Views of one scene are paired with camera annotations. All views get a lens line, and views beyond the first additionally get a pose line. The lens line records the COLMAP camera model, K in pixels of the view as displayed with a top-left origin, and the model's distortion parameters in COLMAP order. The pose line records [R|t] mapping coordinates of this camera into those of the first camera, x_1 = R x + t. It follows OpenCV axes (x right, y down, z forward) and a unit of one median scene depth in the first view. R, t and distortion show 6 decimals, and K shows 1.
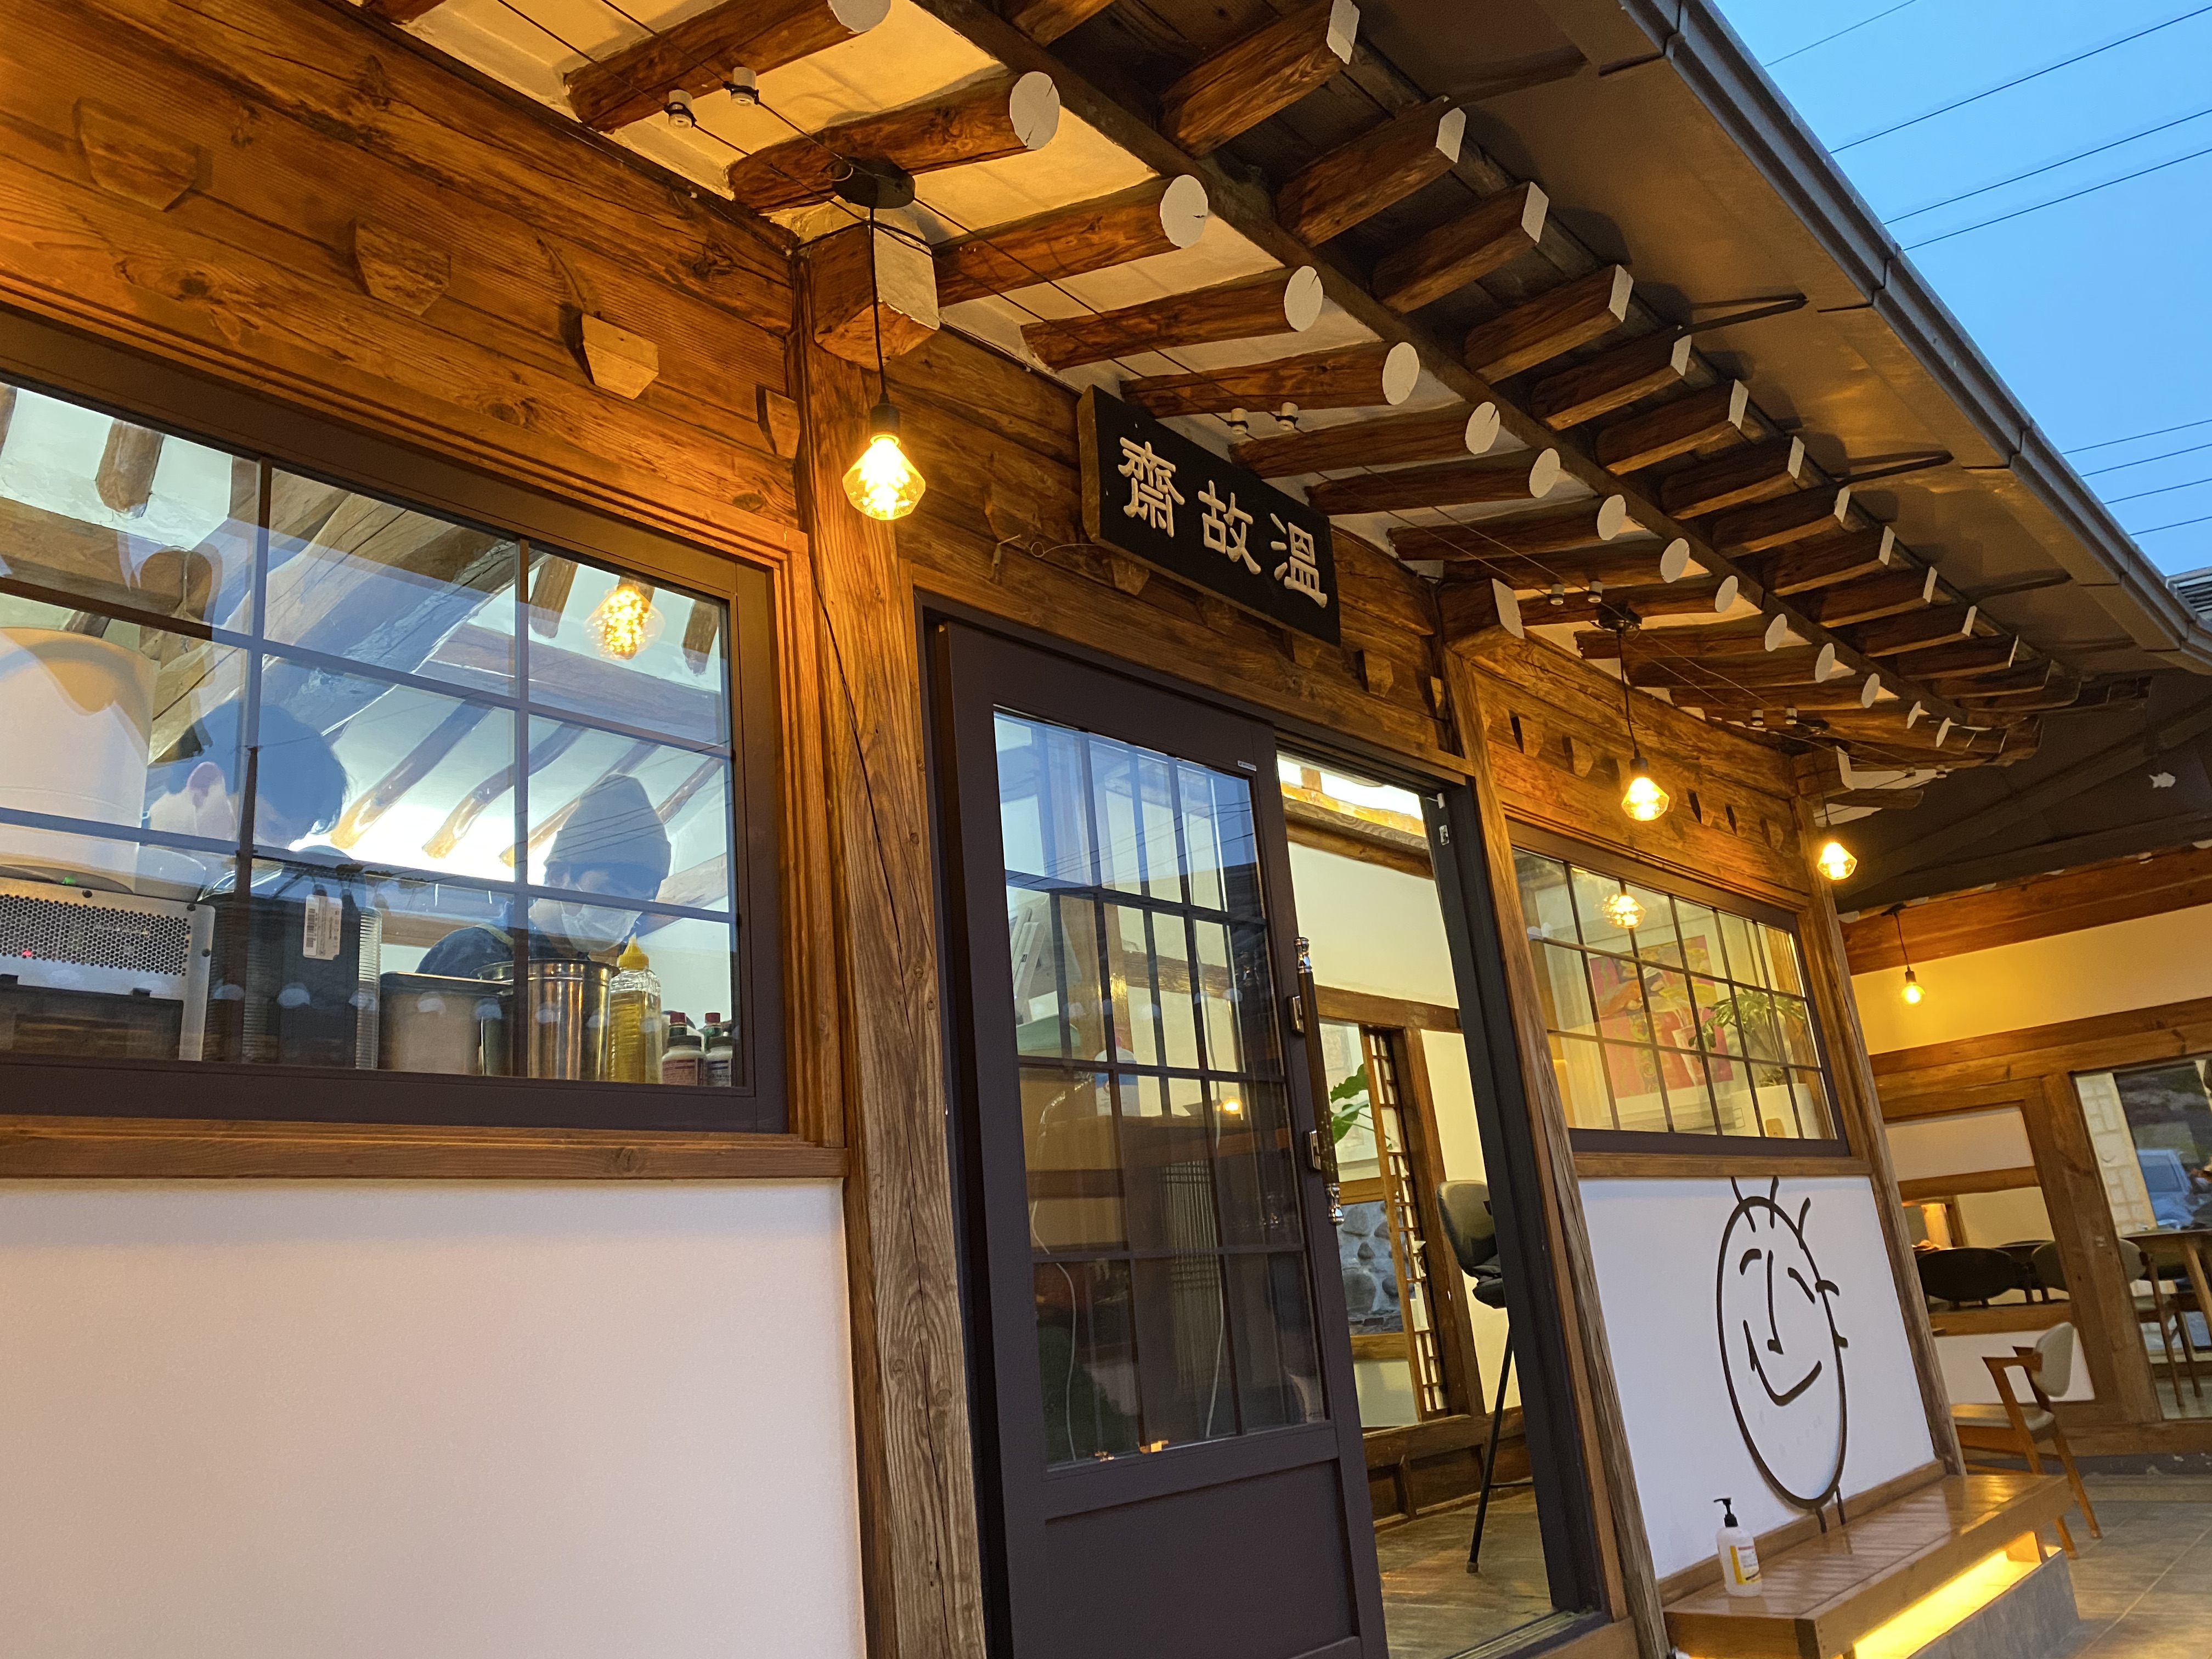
lens RADIAL K [[1686.4, 0, 1095.7], [0, 1686.4, 798.7], [0, 0, 1]] dist [0.012448, -0.008437]
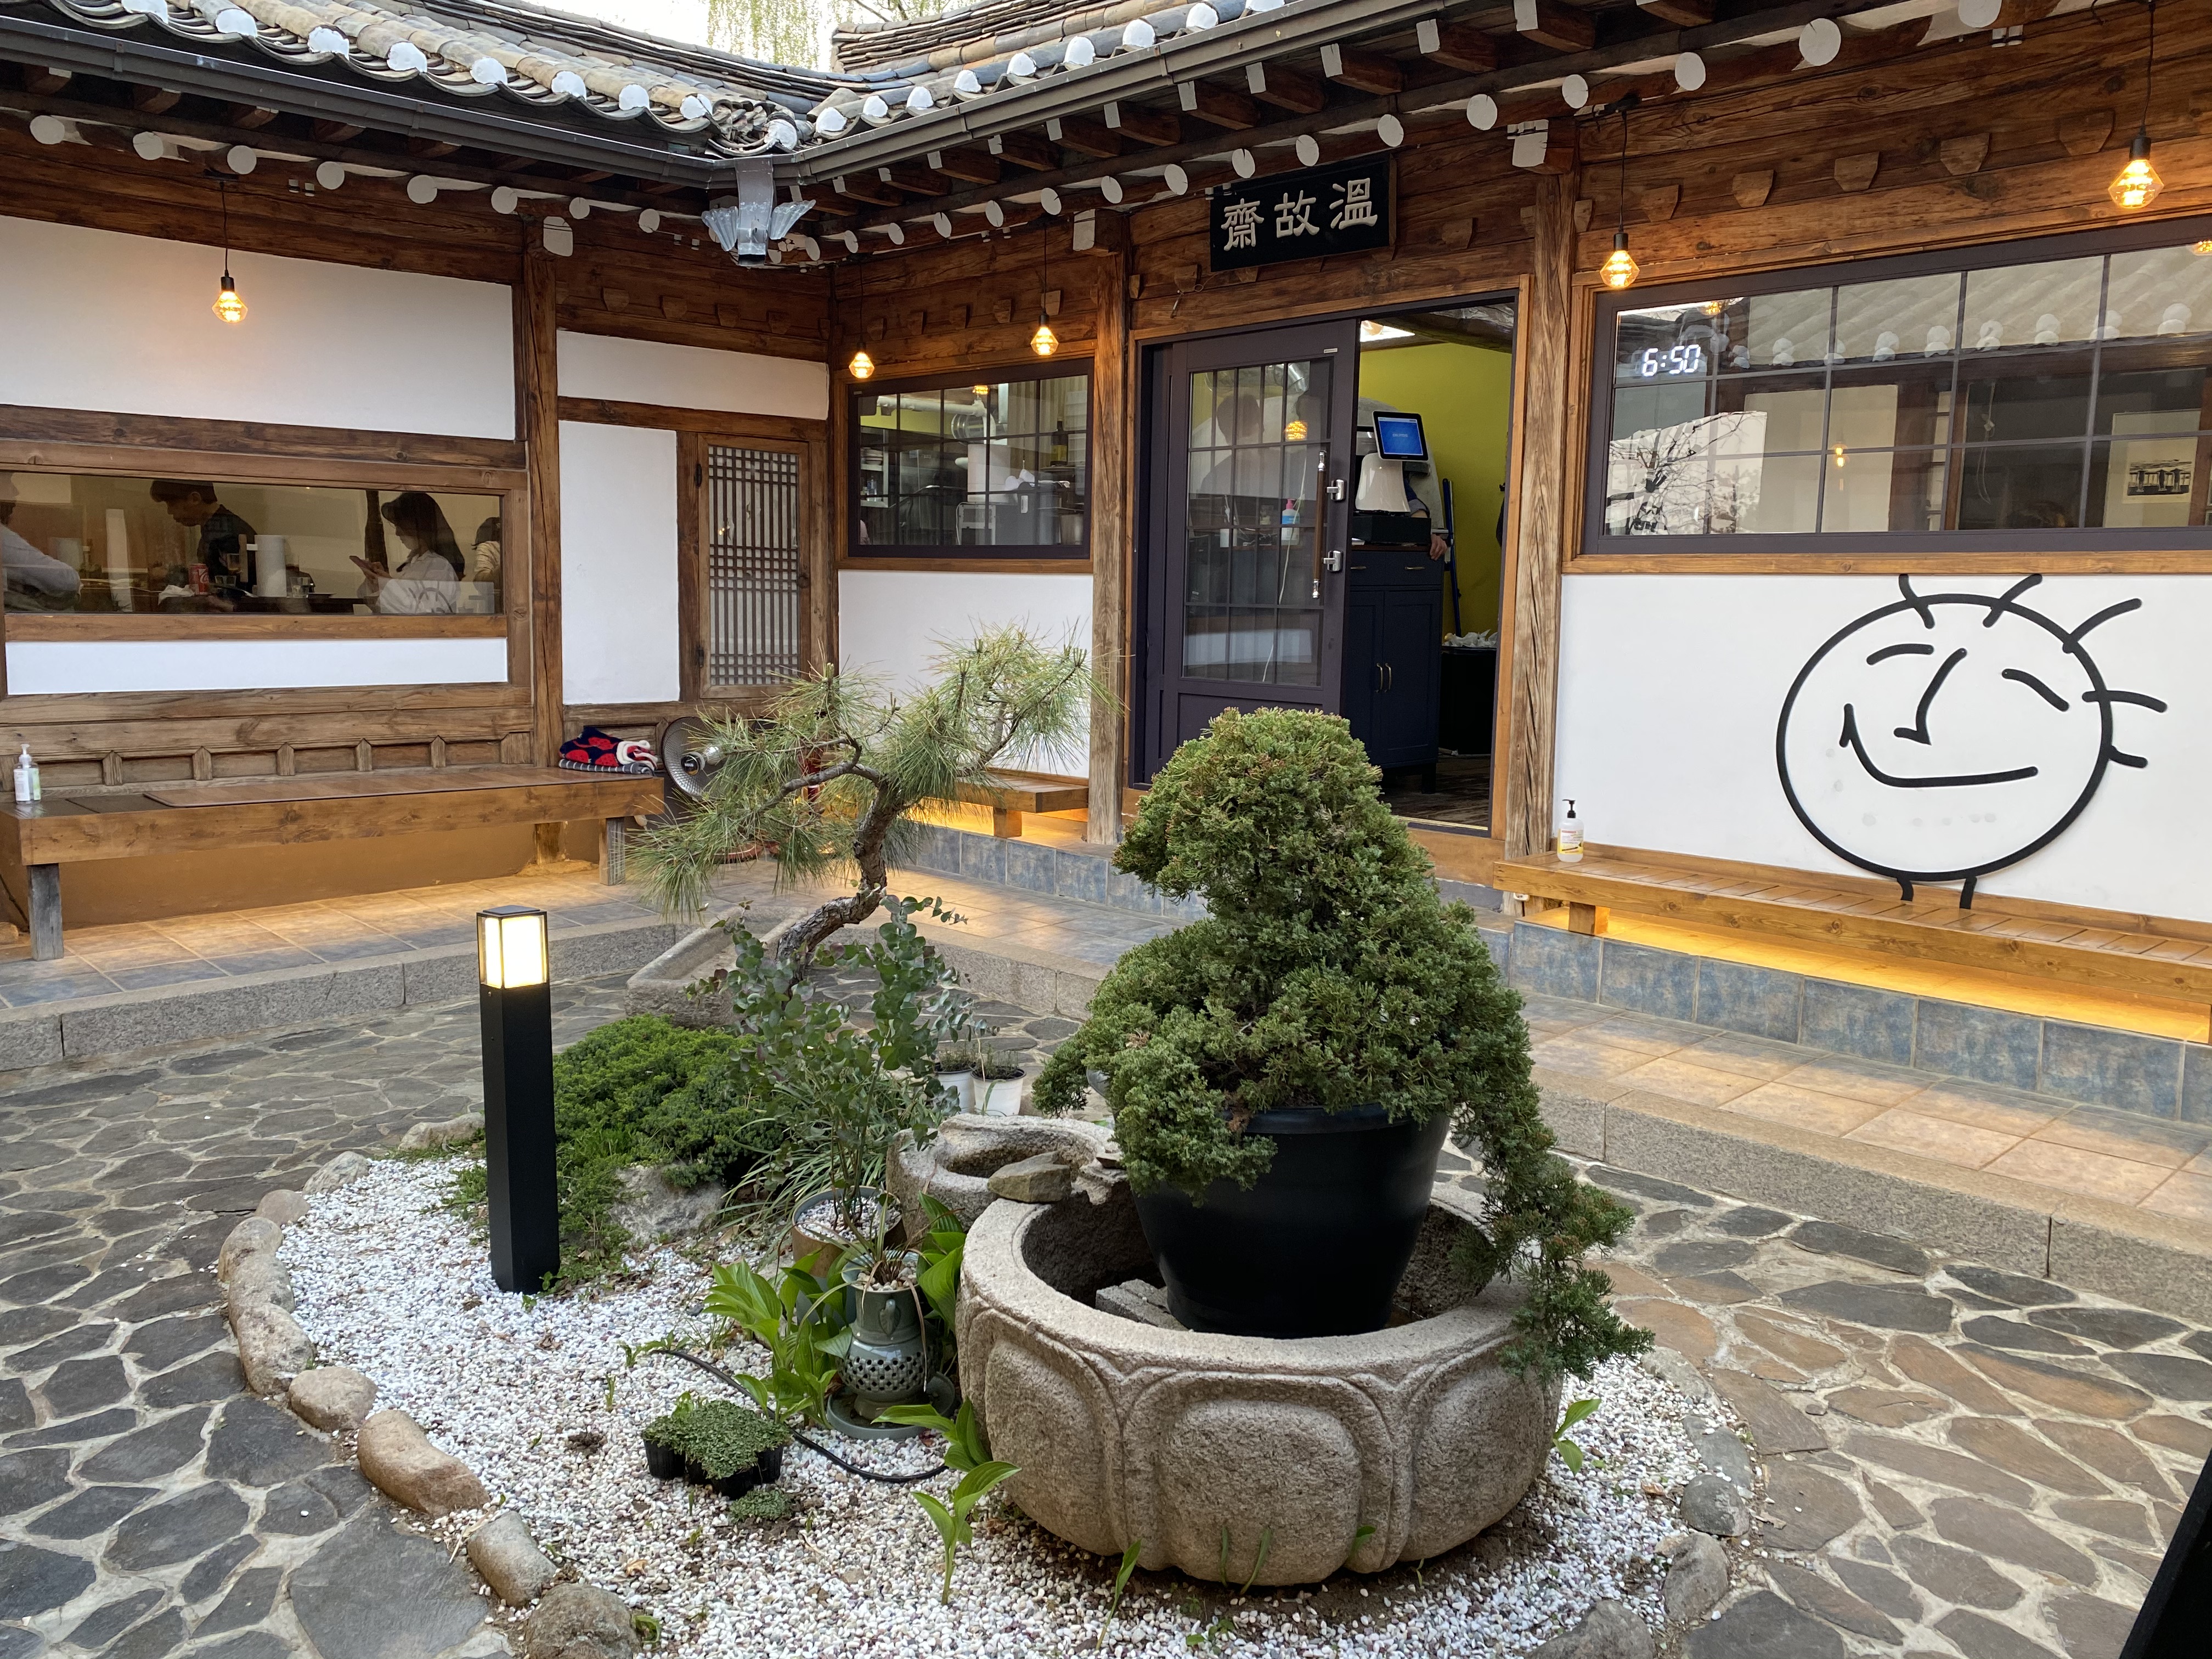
lens RADIAL K [[1699.4, 0, 1102.8], [0, 1699.4, 810.6], [0, 0, 1]] dist [0.017395, -0.002976]
pose [[-0.083852, 0.213485, -0.973341, 1.525752], [0.280442, 0.942356, 0.182529, 0.036782], [0.956201, -0.257661, -0.138889, 0.678471]]
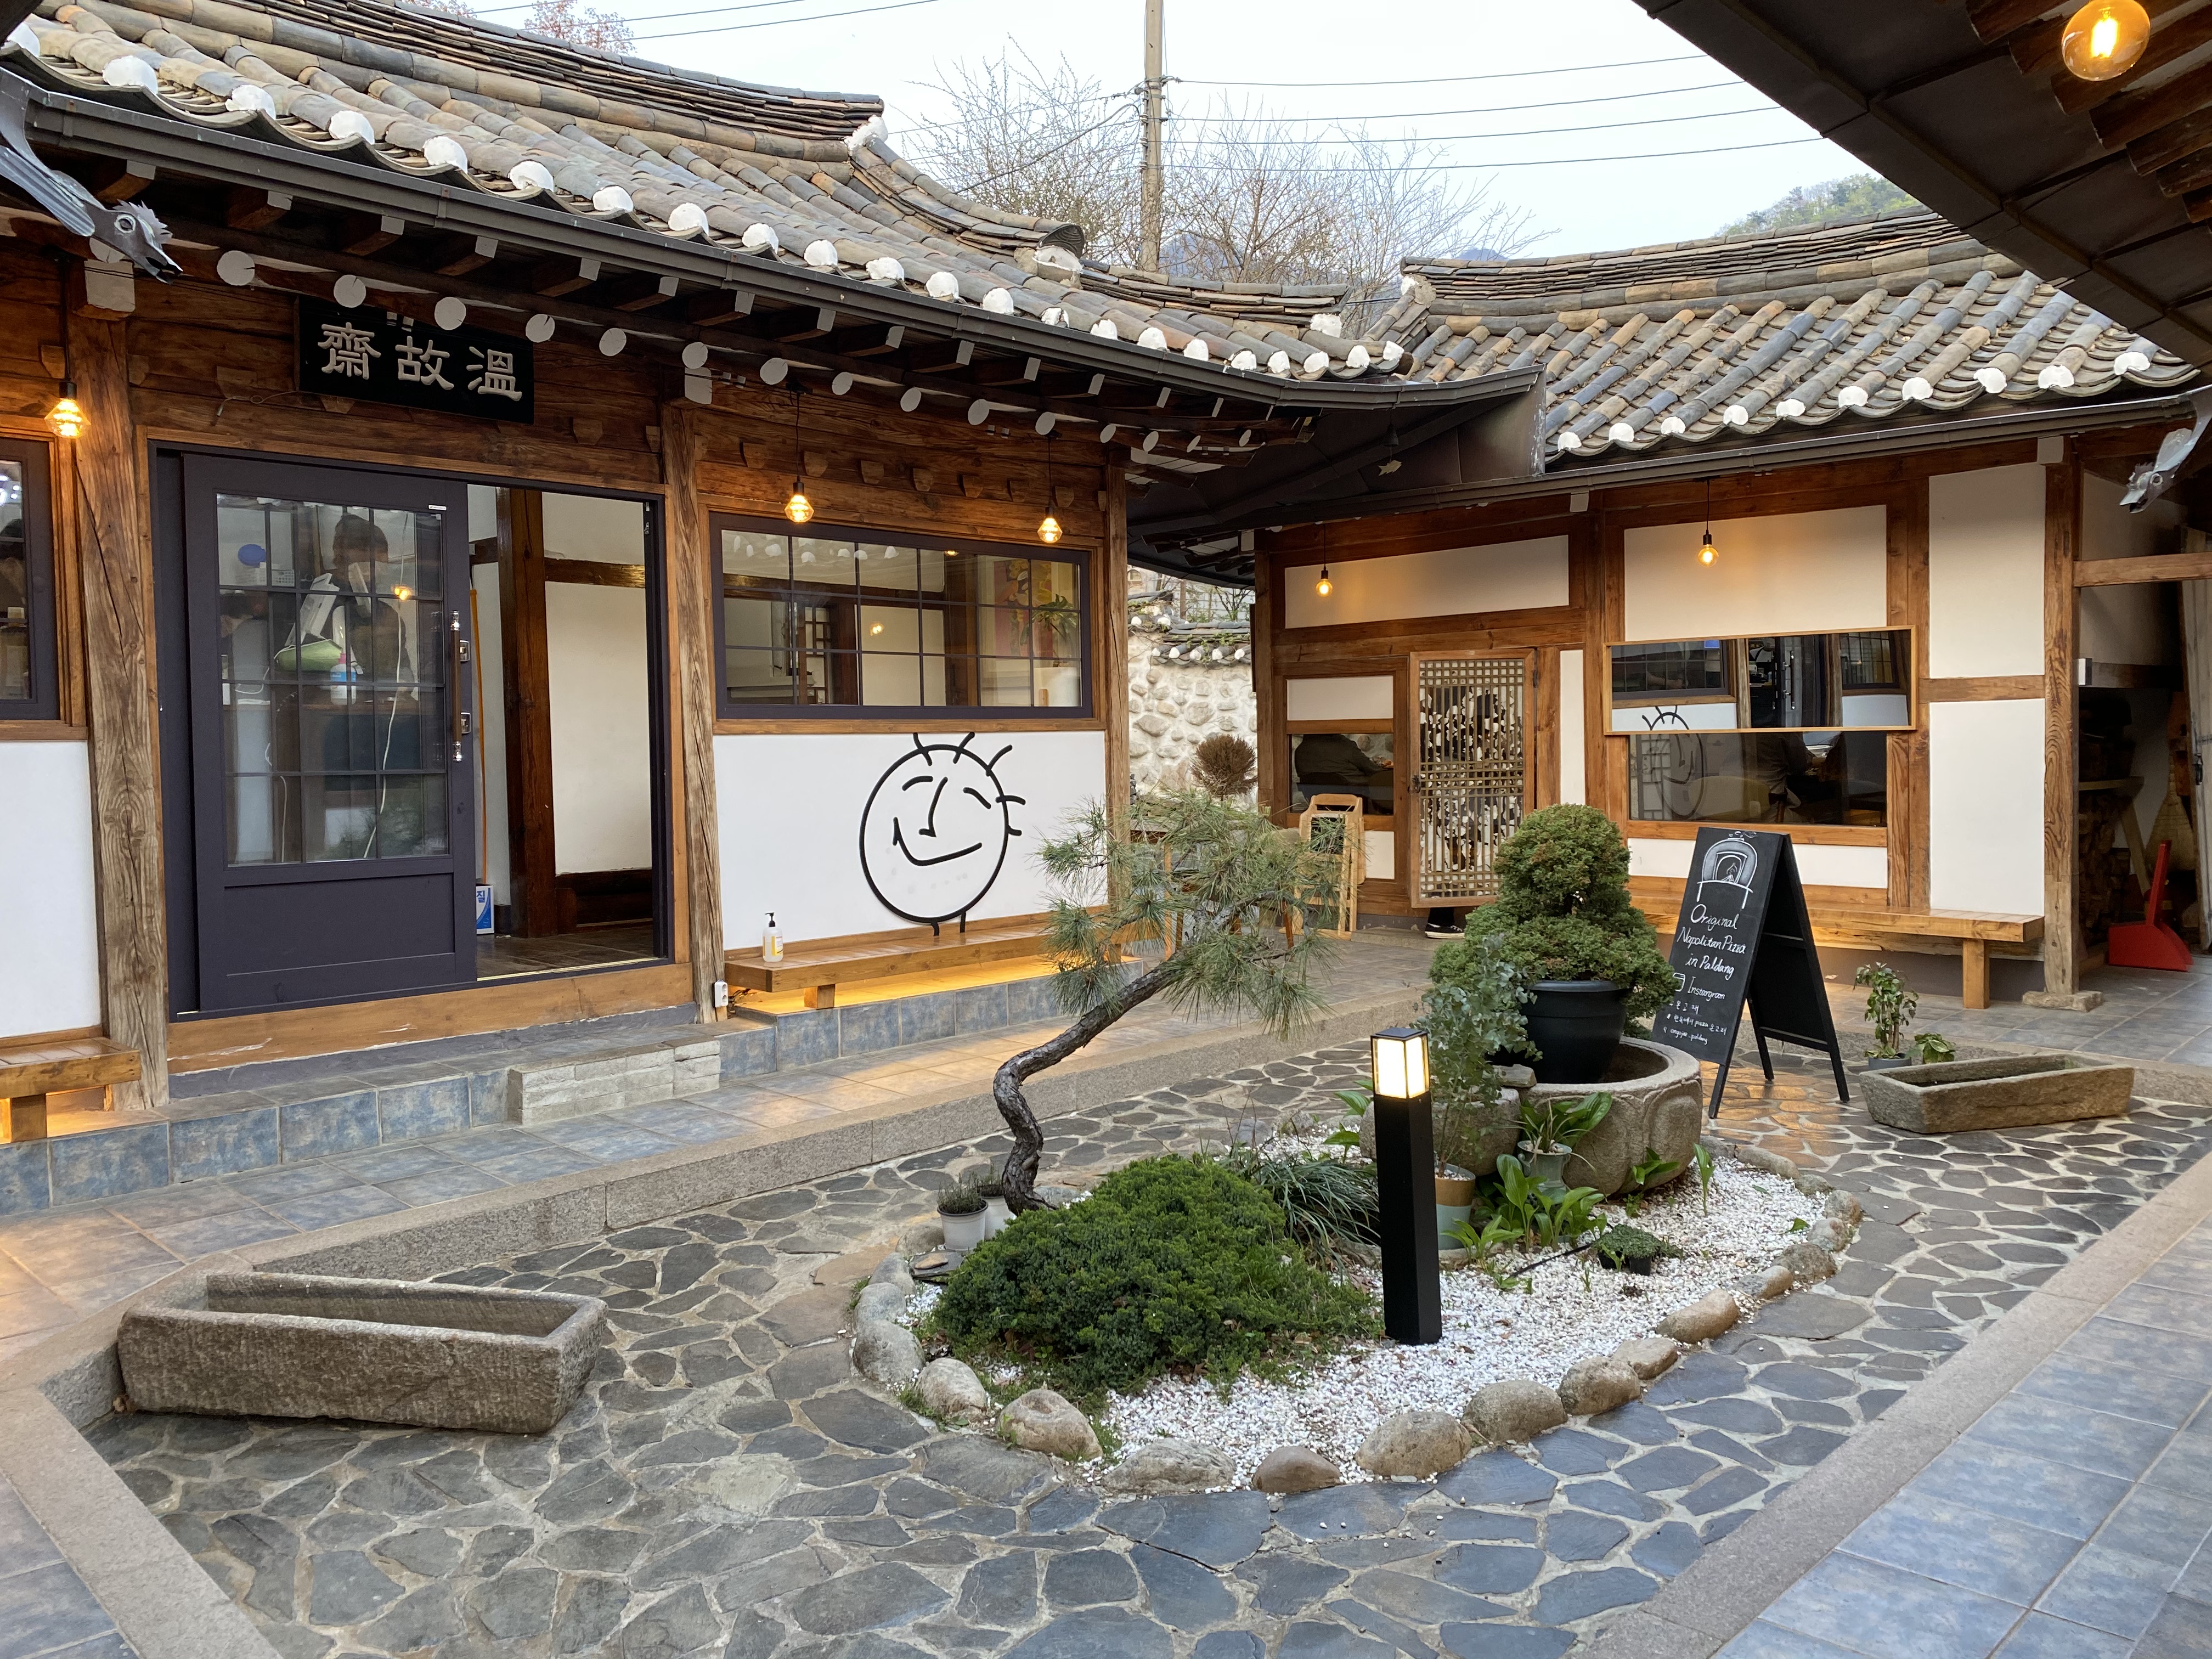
lens RADIAL K [[1681.1, 0, 1106.0], [0, 1681.1, 829.5], [0, 0, 1]] dist [0.052659, -0.064851]
pose [[0.995509, 0.083367, -0.044862, 0.671199], [-0.062426, 0.934304, 0.350970, -0.278134], [0.071174, -0.346593, 0.935312, -0.547060]]
